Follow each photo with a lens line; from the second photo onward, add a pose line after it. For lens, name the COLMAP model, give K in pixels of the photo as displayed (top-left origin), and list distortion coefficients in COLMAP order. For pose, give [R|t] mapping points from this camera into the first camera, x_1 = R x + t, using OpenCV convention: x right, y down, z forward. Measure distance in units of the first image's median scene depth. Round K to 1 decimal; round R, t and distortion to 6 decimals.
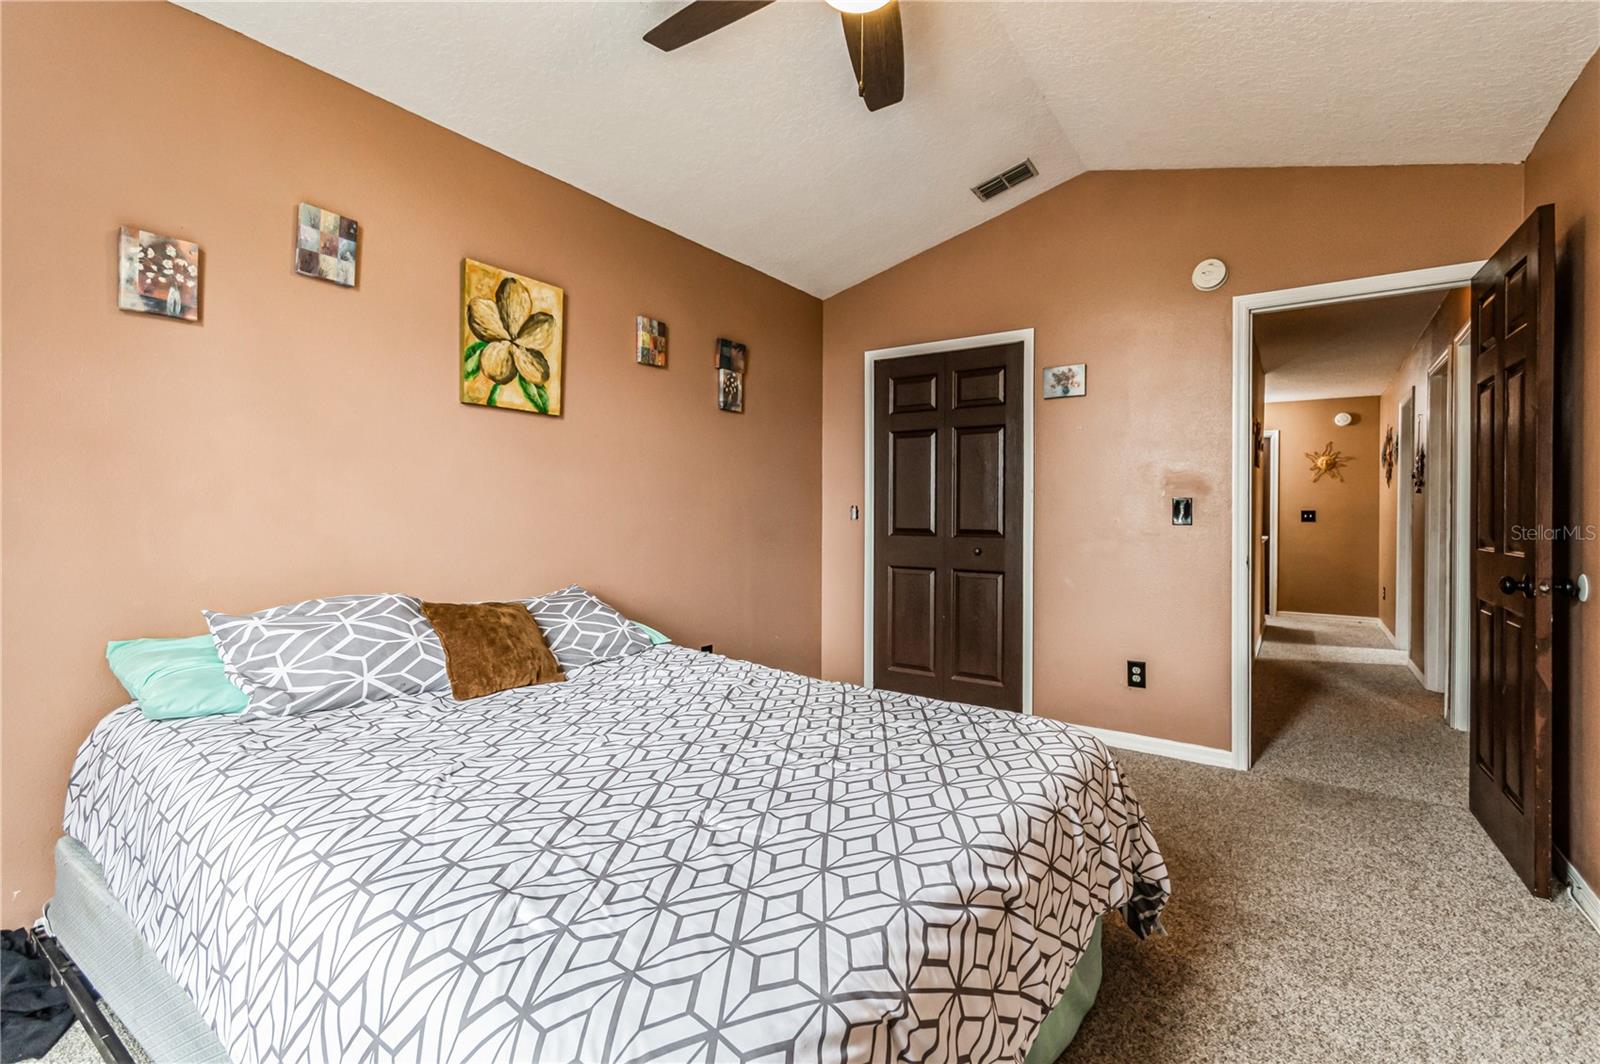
lens RADIAL K [[694.3, 0, 797.4], [0, 694.3, 520.2], [0, 0, 1]] dist [-0.001265, 0.000266]
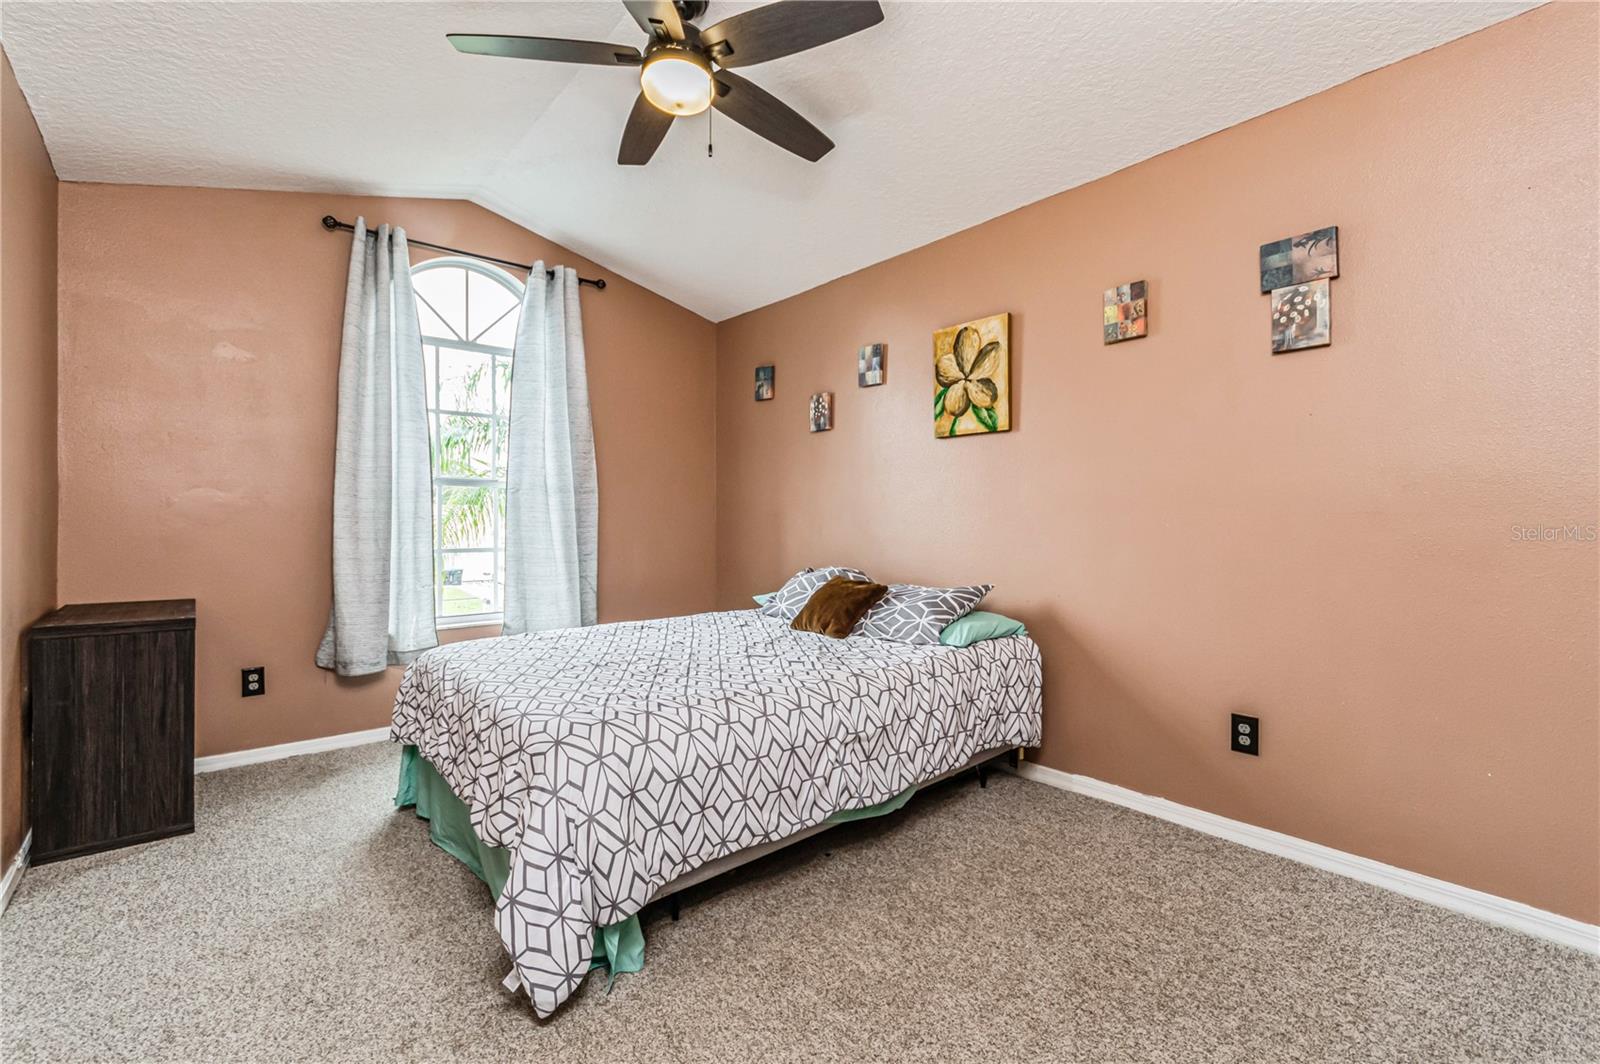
lens RADIAL K [[694.3, 0, 799.0], [0, 694.3, 528.1], [0, 0, 1]] dist [-0.001265, 0.000266]
pose [[-0.238415, 0.004871, -0.971151, 0.837676], [-0.007792, 0.999946, 0.006928, -0.002100], [0.971132, 0.009219, -0.238364, 1.000705]]
